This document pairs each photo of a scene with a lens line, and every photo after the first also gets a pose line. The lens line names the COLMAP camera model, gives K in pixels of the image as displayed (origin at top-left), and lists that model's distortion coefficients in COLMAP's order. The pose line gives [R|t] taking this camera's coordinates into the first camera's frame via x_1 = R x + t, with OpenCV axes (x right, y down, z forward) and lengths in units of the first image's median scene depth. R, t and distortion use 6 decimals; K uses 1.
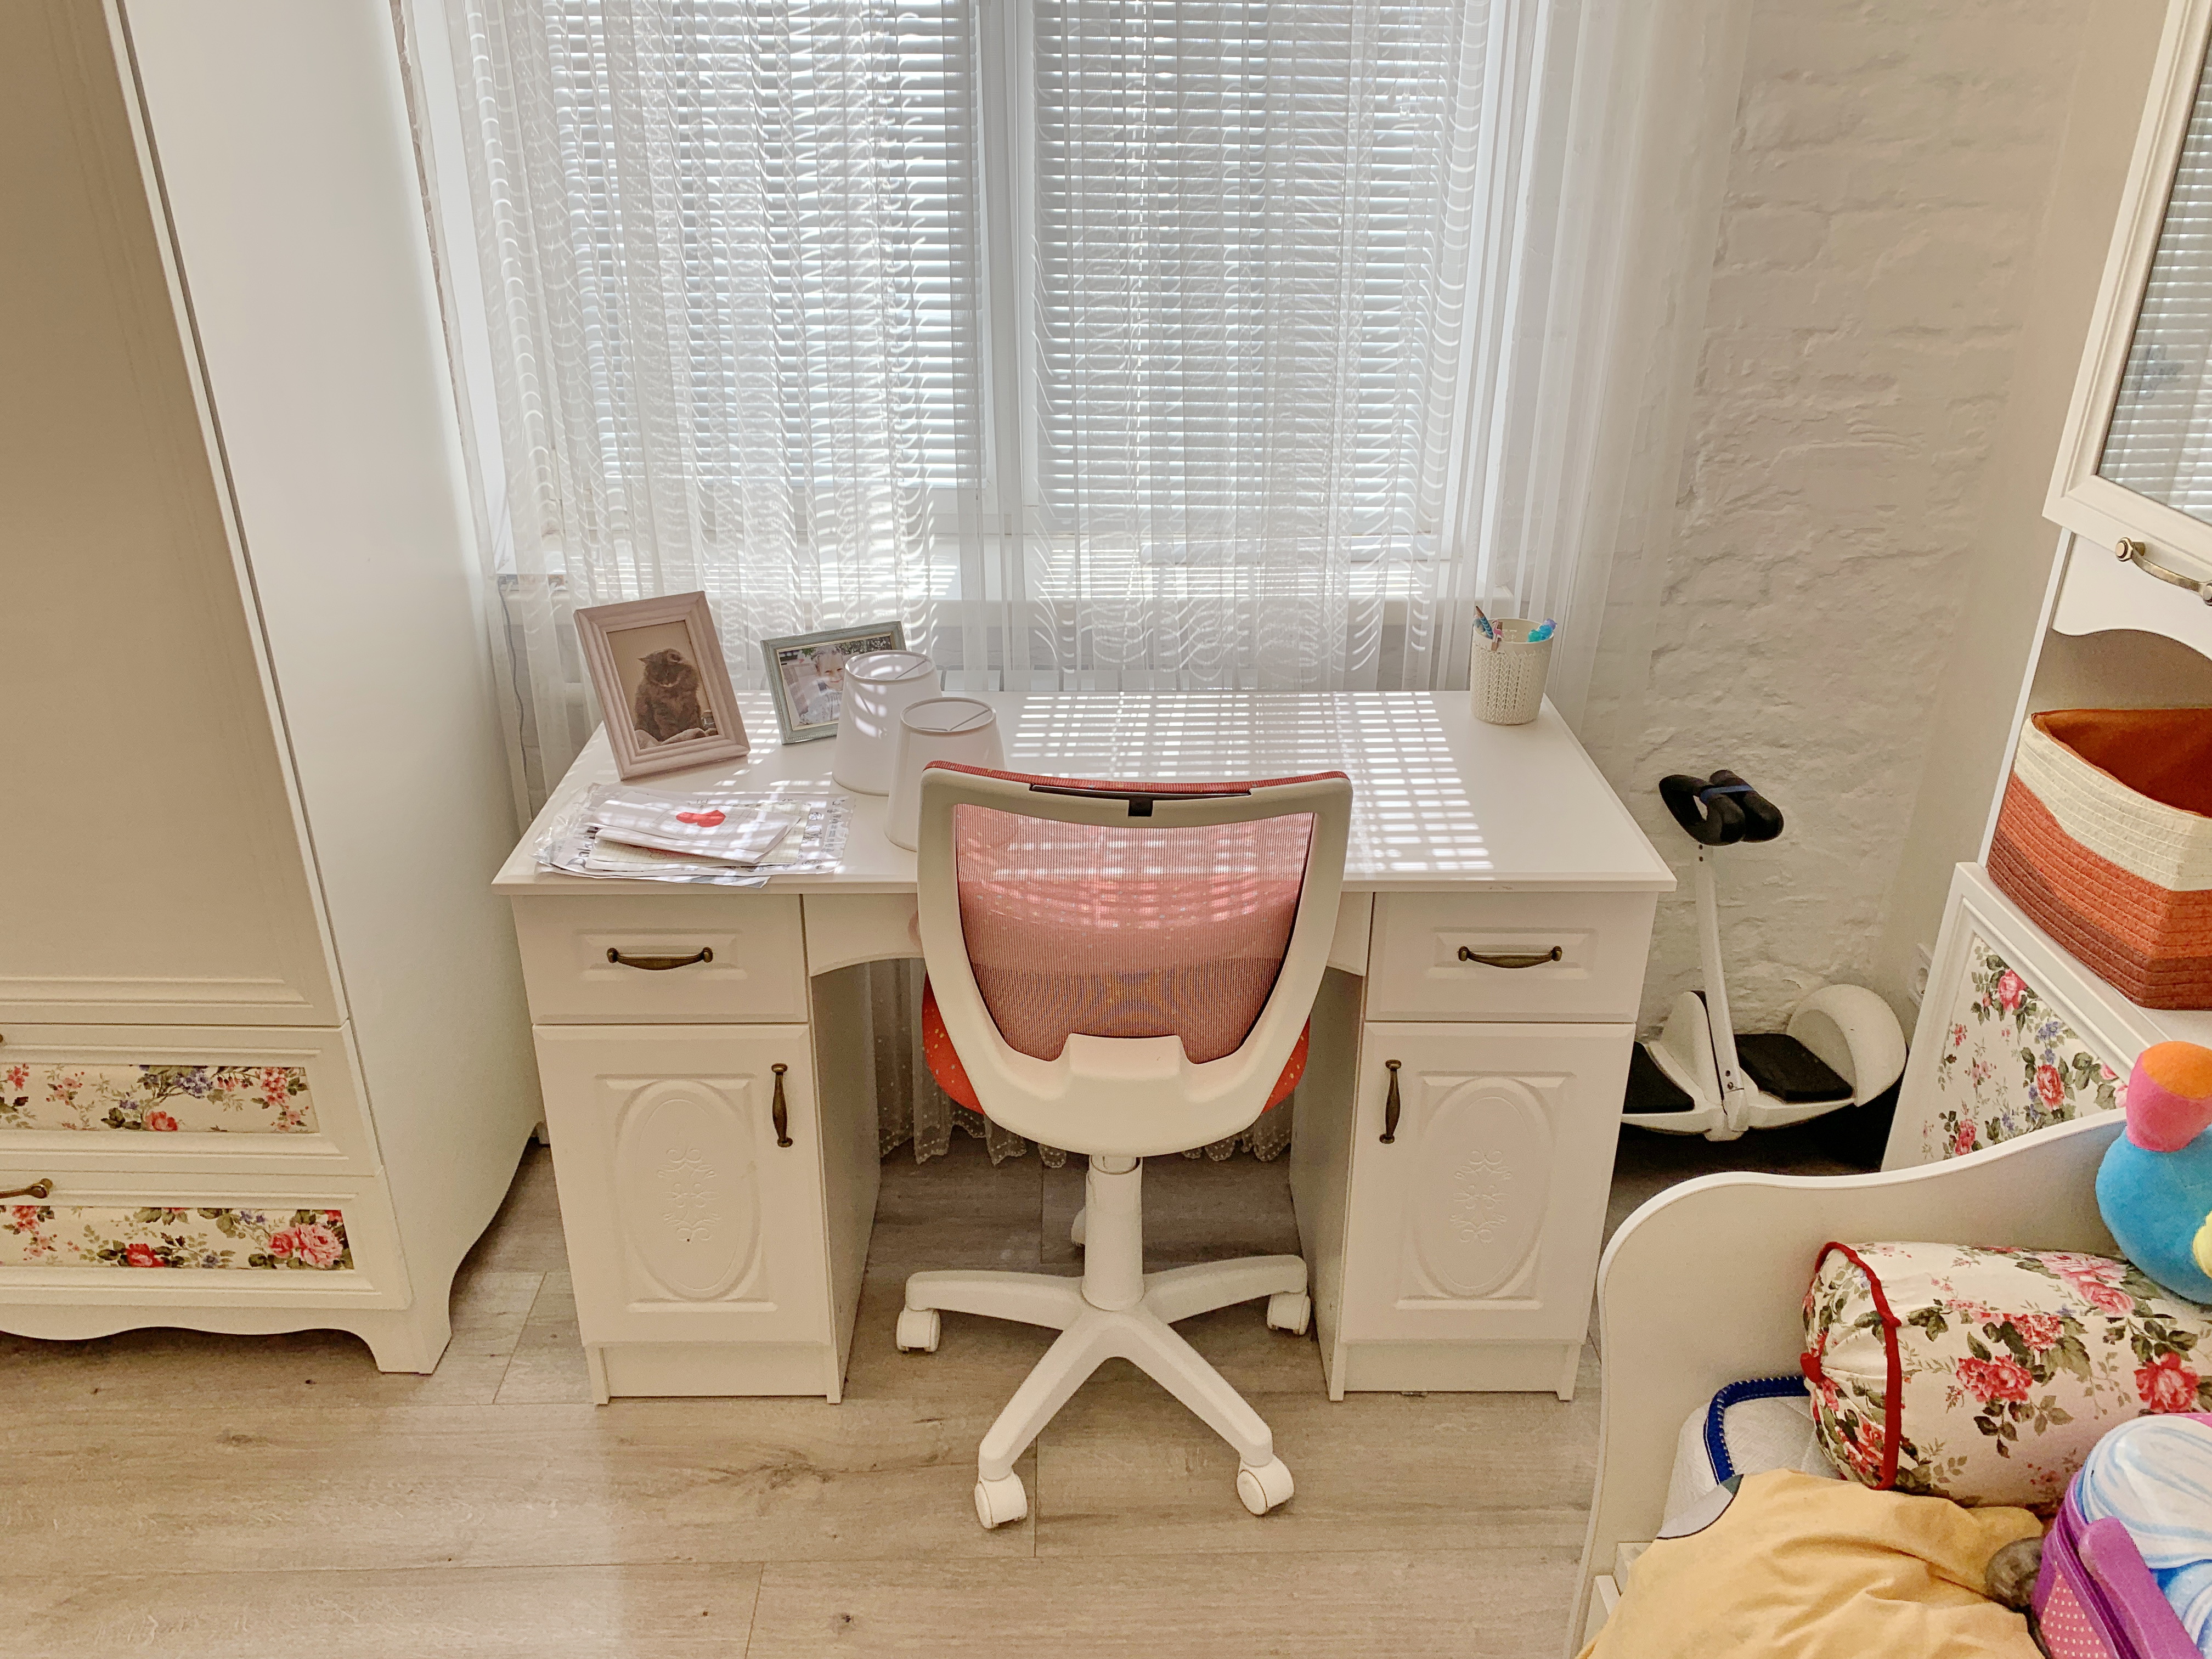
lens RADIAL K [[1683.4, 0, 1106.0], [0, 1683.4, 829.5], [0, 0, 1]] dist [0.033810, -0.026936]
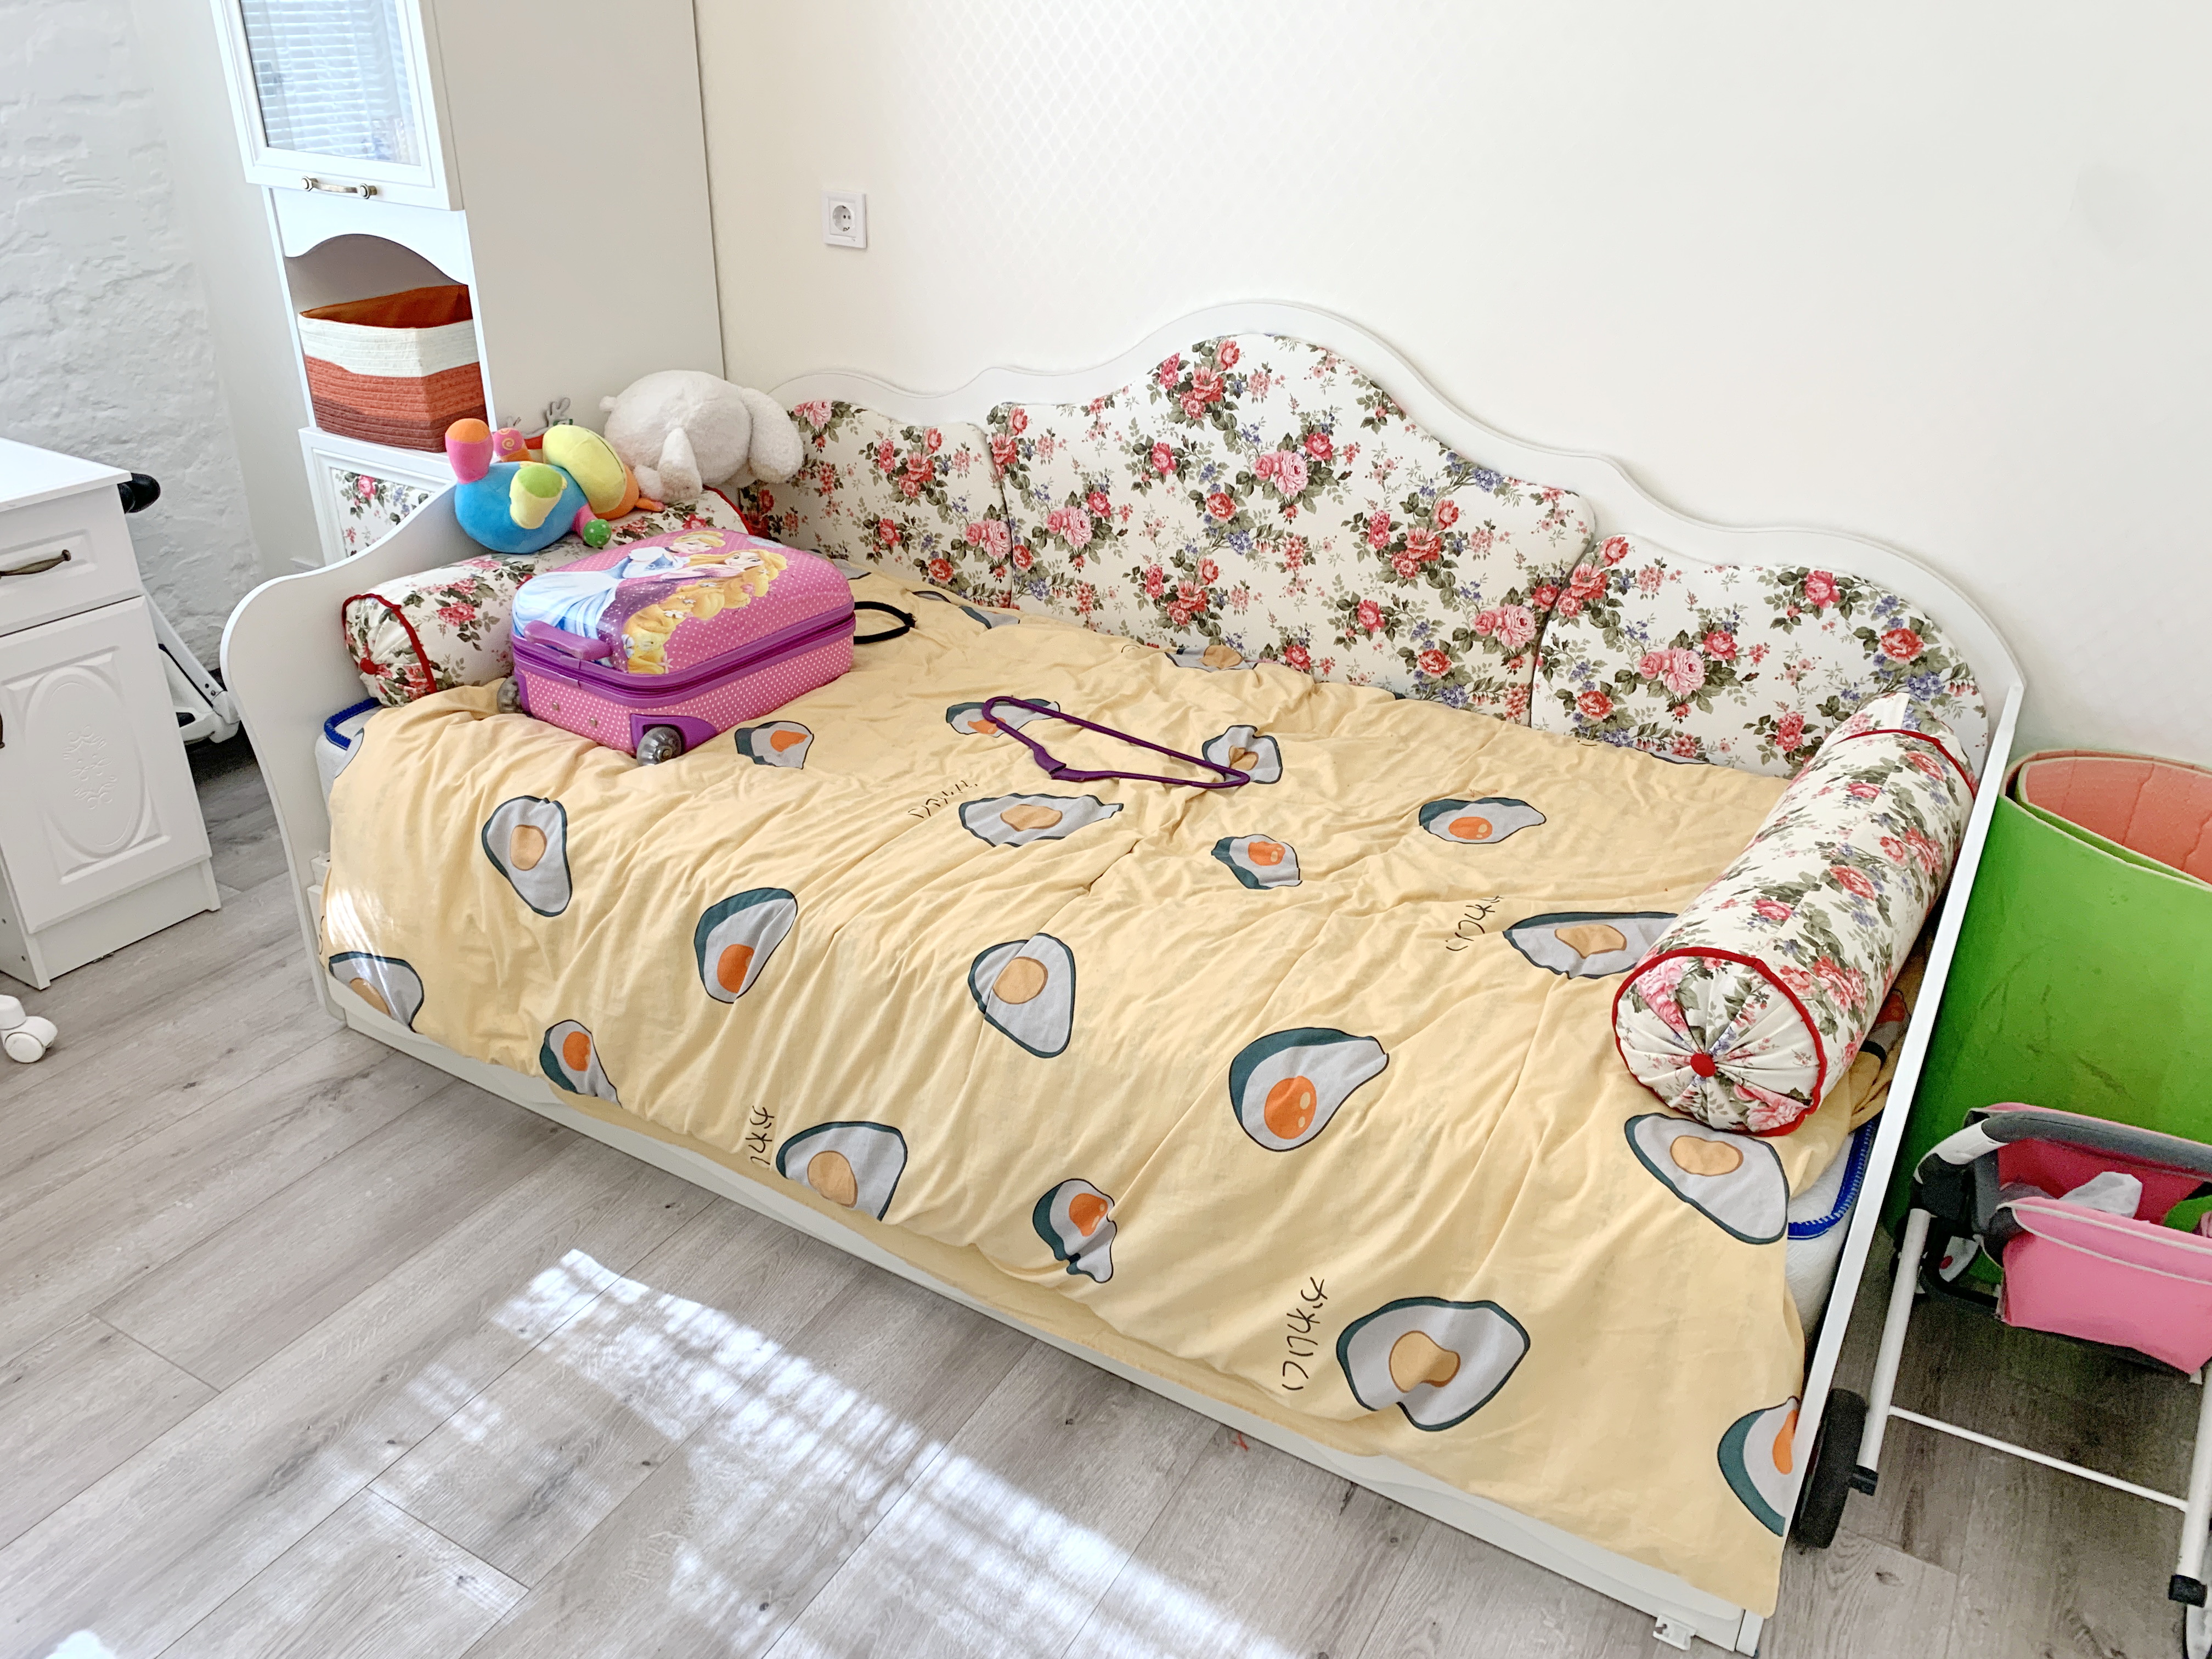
lens RADIAL K [[1666.2, 0, 1098.8], [0, 1666.2, 816.8], [0, 0, 1]] dist [0.049064, -0.041882]
pose [[0.525731, -0.384857, 0.758612, -0.364647], [0.349963, 0.910690, 0.219478, 0.233700], [-0.775328, 0.150100, 0.613463, -0.393778]]
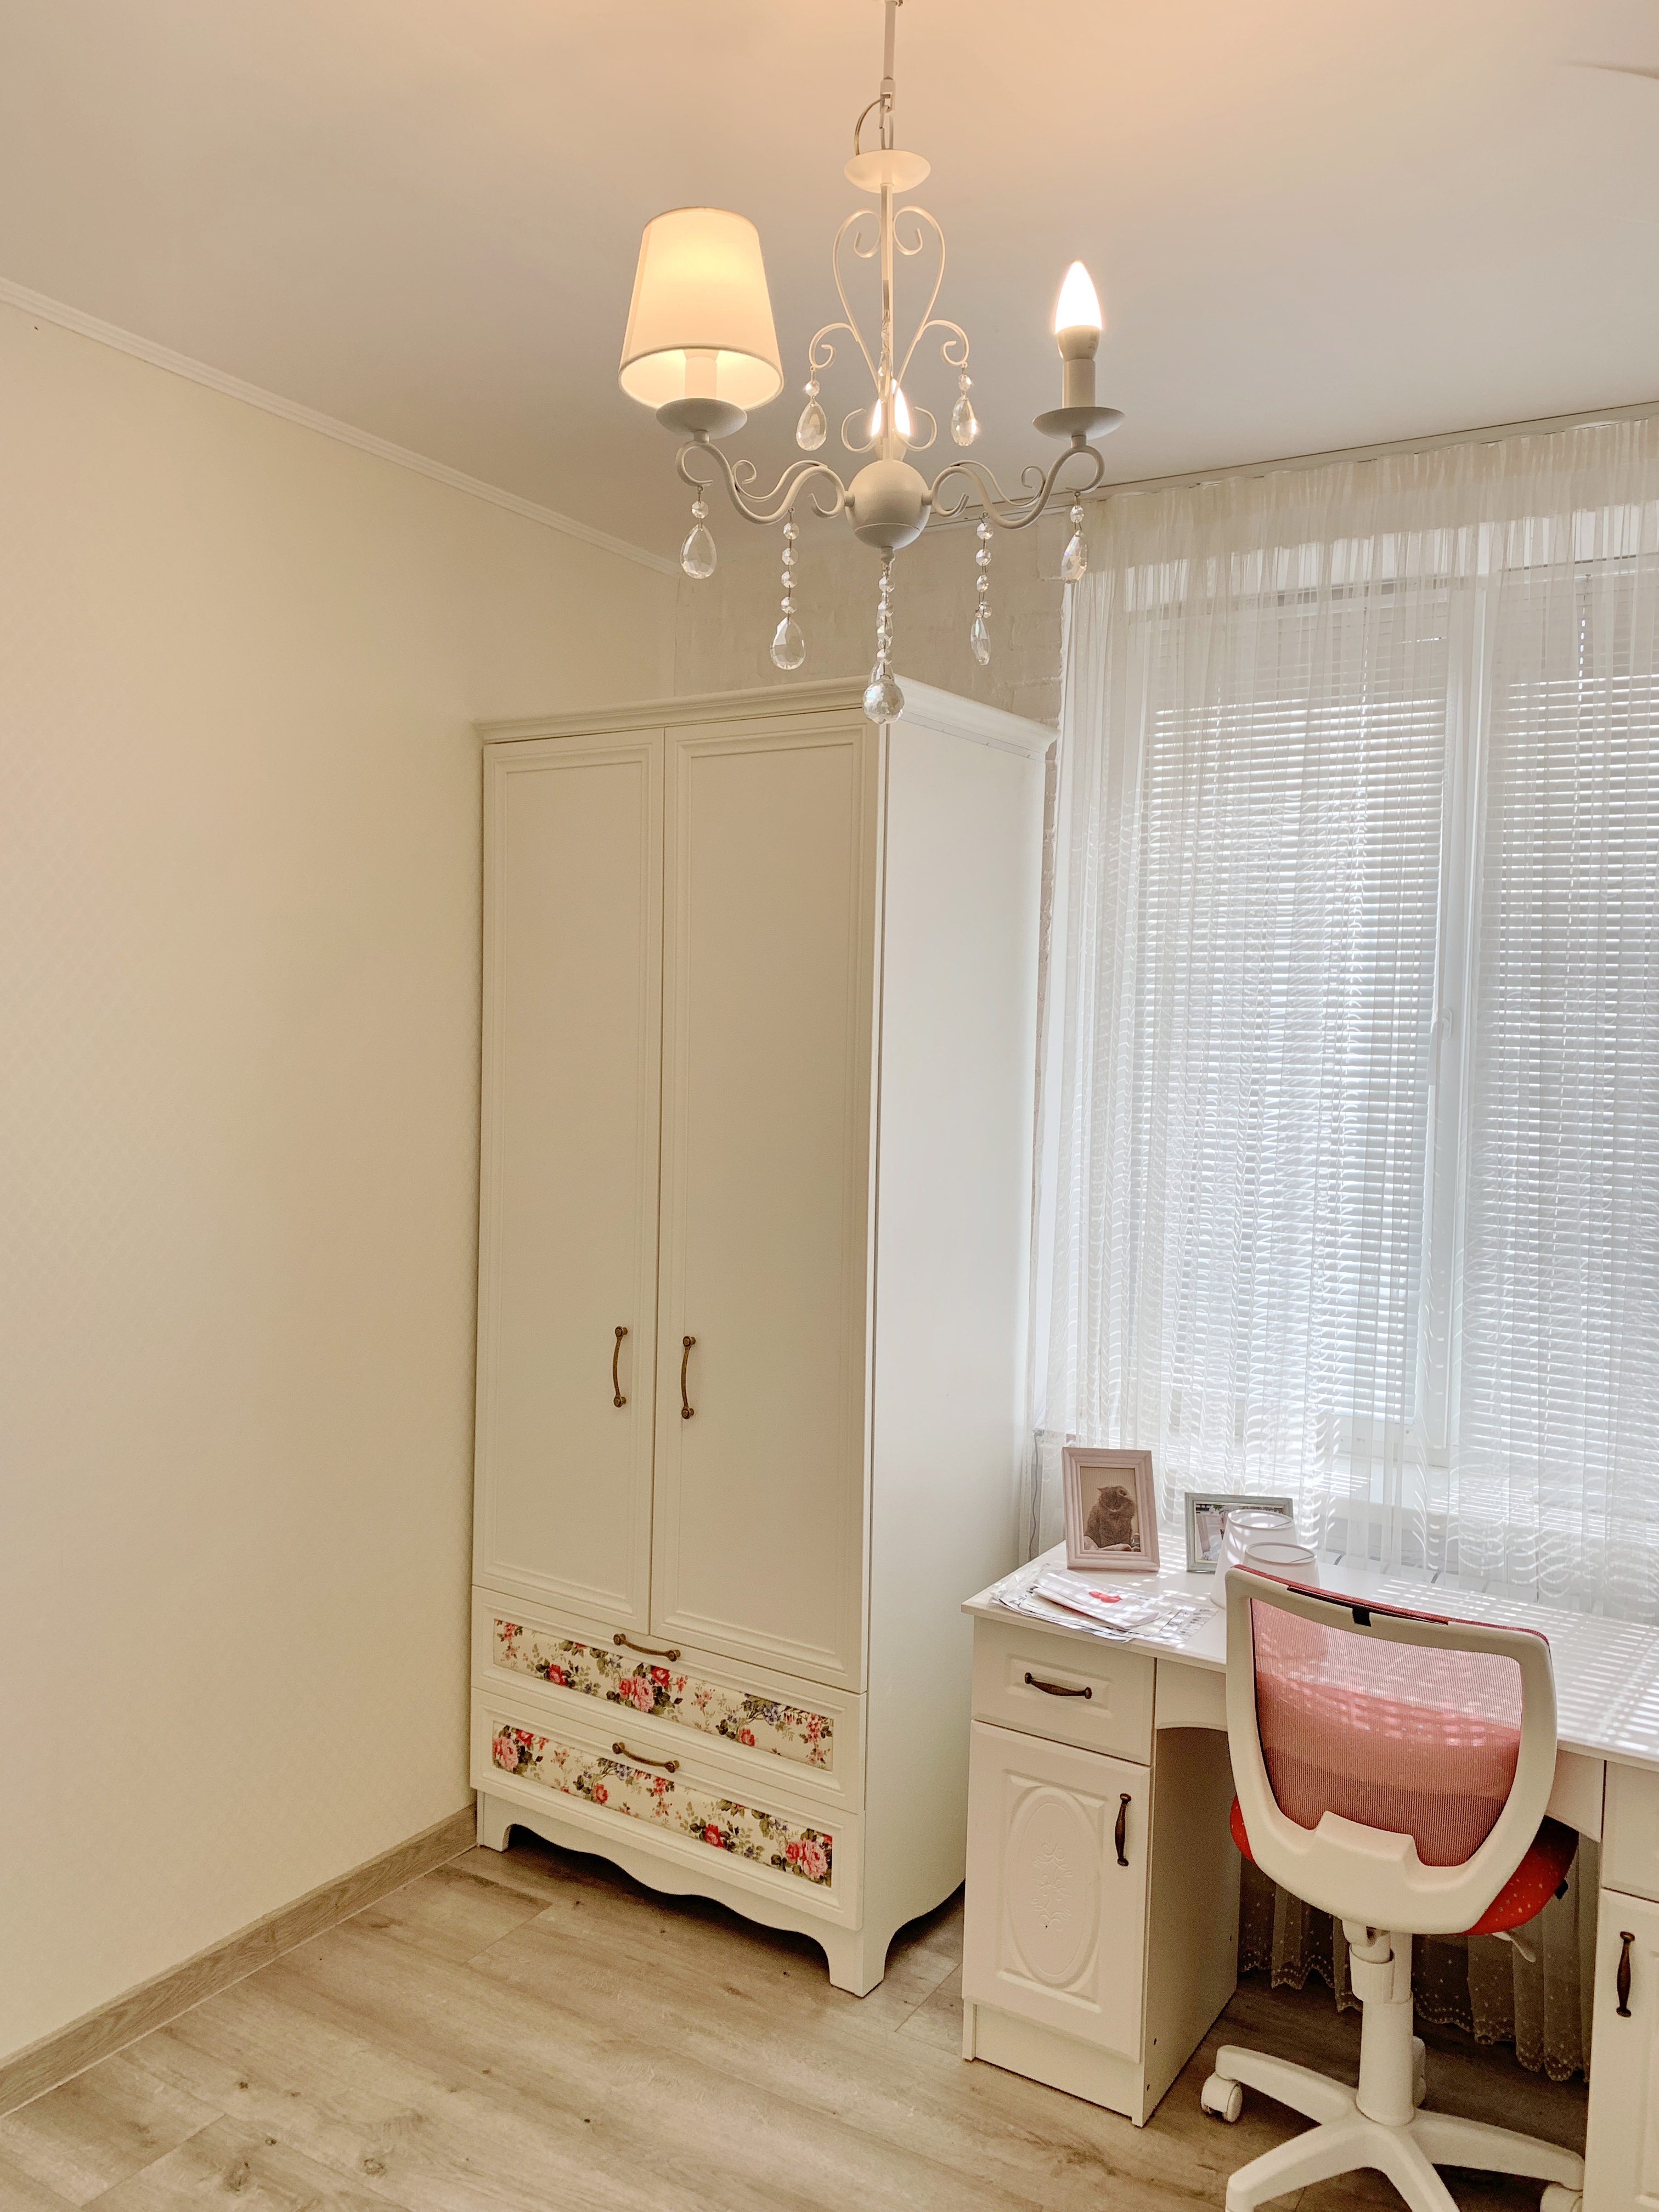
lens RADIAL K [[1677.5, 0, 829.5], [0, 1677.5, 1106.0], [0, 0, 1]] dist [0.016996, -0.015914]
pose [[0.844739, 0.041861, -0.533539, 0.285331], [-0.248762, 0.913405, -0.322193, 0.121010], [0.473850, 0.404894, 0.782002, -0.371833]]
